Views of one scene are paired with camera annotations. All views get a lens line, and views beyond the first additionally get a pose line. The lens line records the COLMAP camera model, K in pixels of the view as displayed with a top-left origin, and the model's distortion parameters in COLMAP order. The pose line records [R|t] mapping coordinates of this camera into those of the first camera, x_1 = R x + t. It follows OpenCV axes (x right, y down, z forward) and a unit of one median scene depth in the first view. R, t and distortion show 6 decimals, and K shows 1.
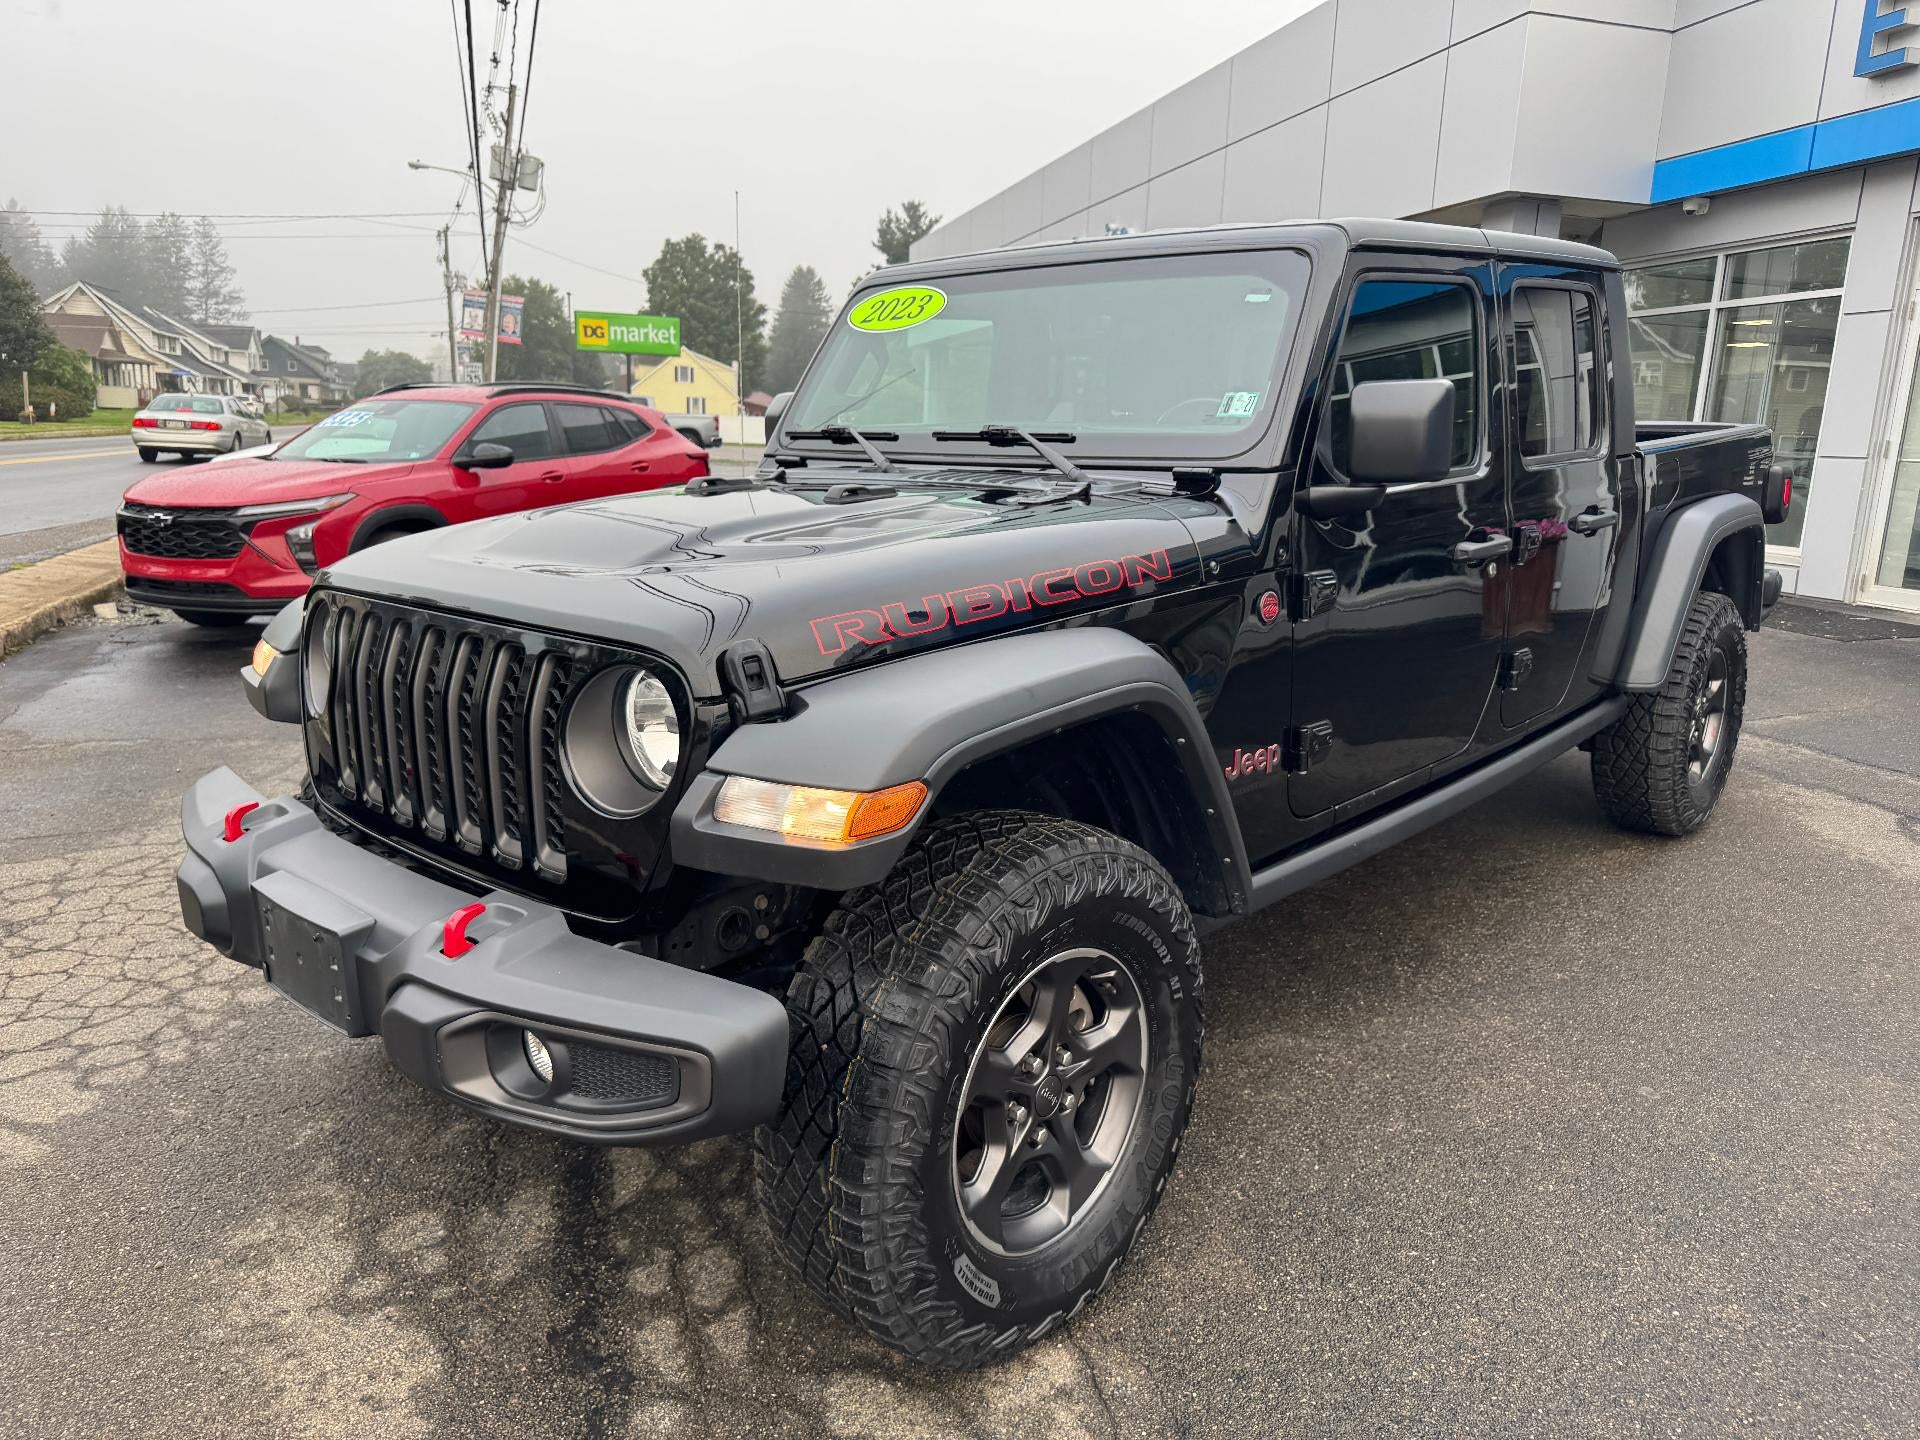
lens RADIAL K [[1370.2, 0, 960.0], [0, 1370.2, 720.0], [0, 0, 1]] dist [0.027111, -0.038318]
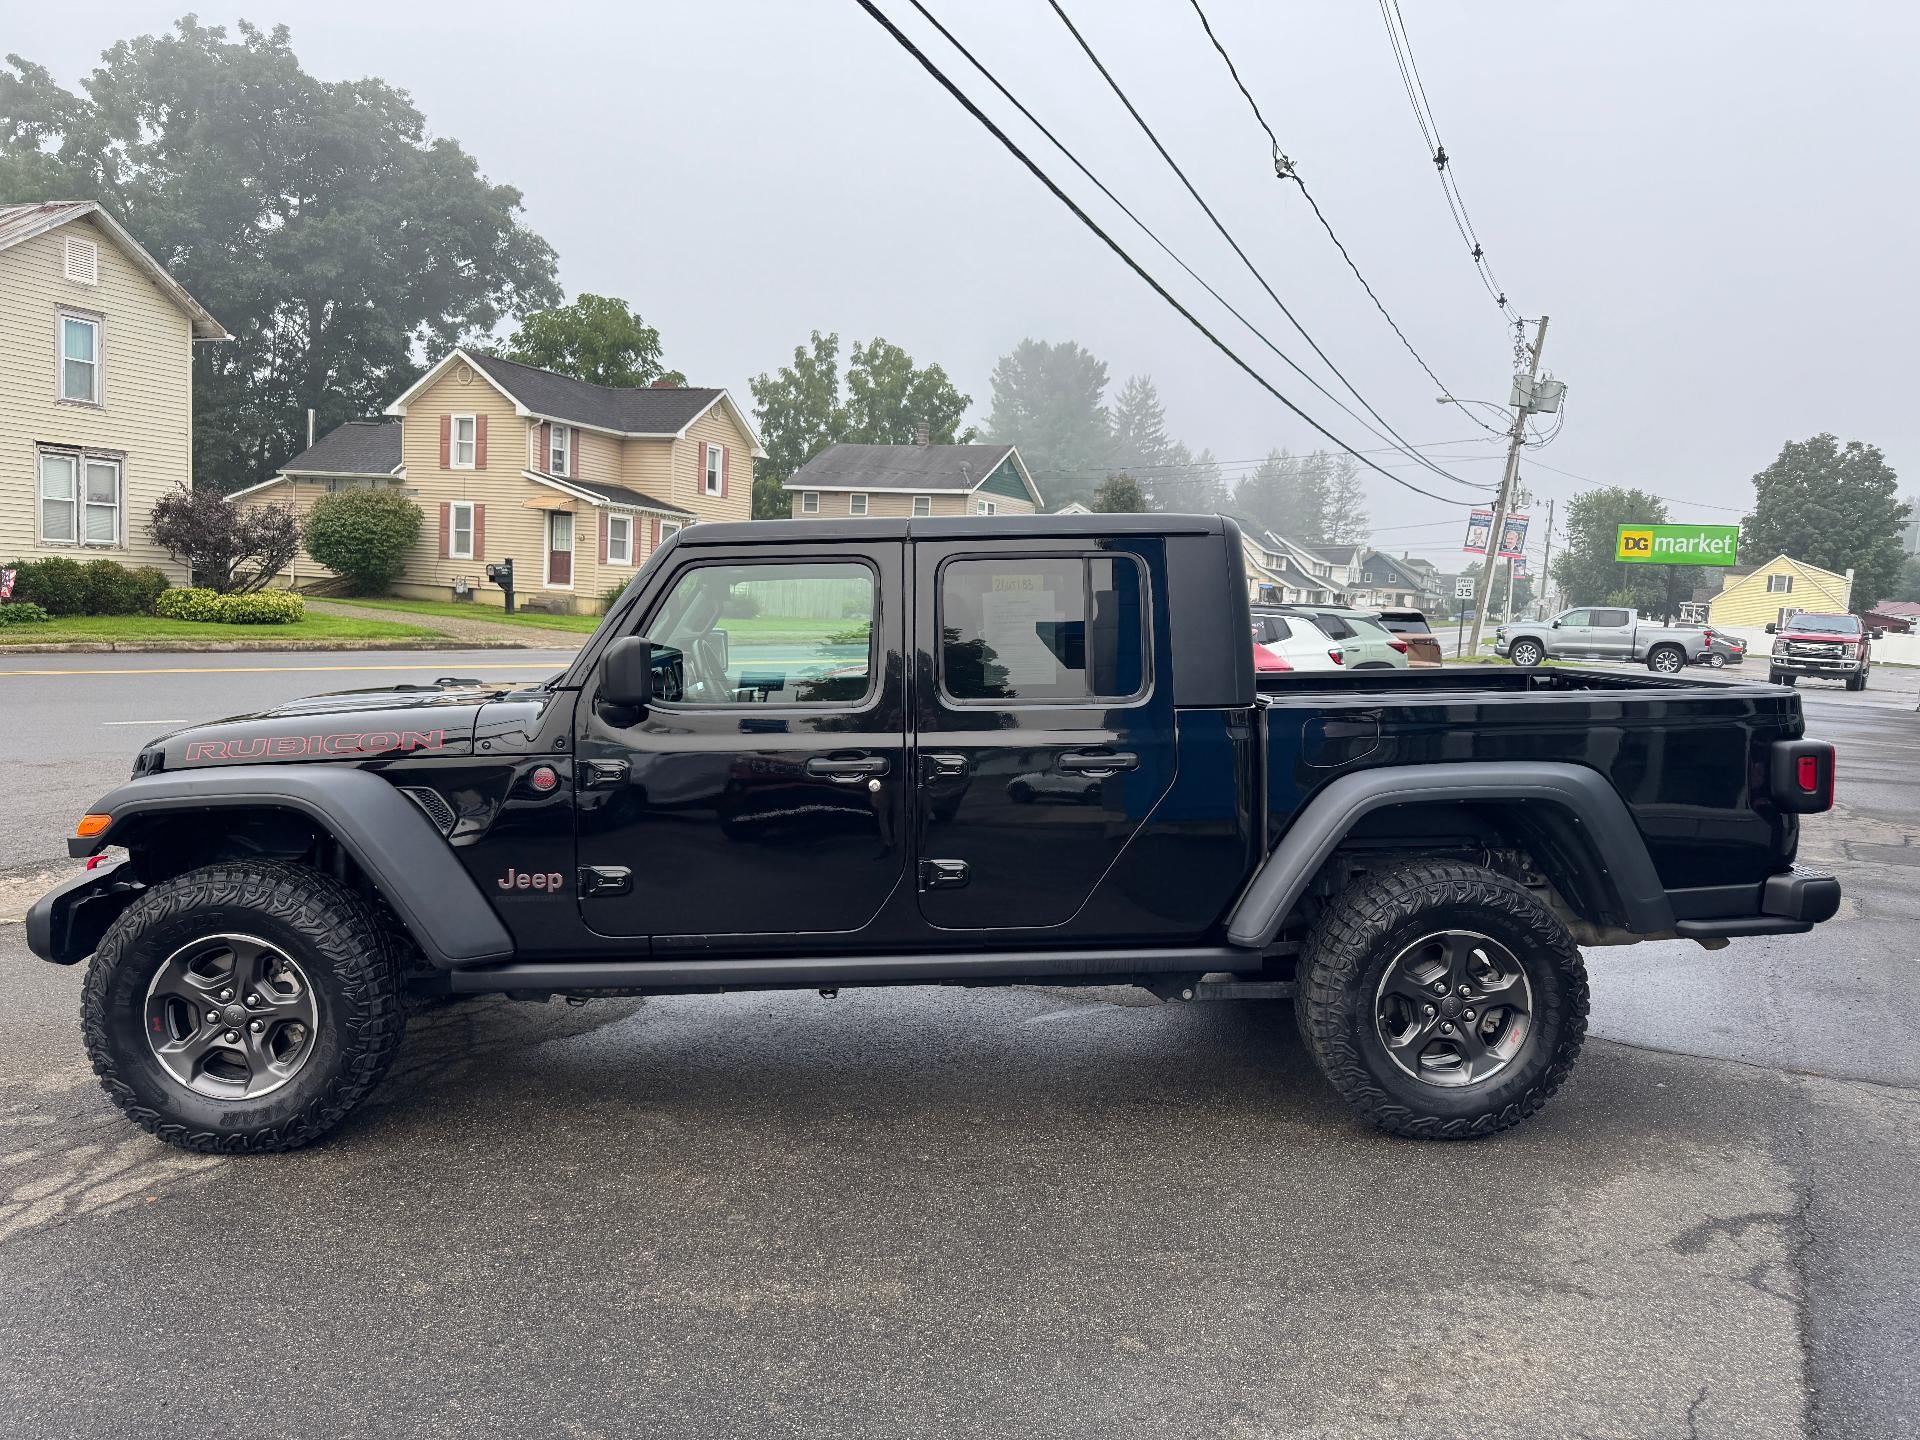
lens RADIAL K [[1381.1, 0, 965.6], [0, 1381.1, 698.5], [0, 0, 1]] dist [0.016977, -0.025530]
pose [[0.711229, 0.057304, -0.700621, 0.566490], [-0.170431, 0.980992, -0.092776, -0.036058], [0.681987, 0.185393, 0.707477, 0.077543]]
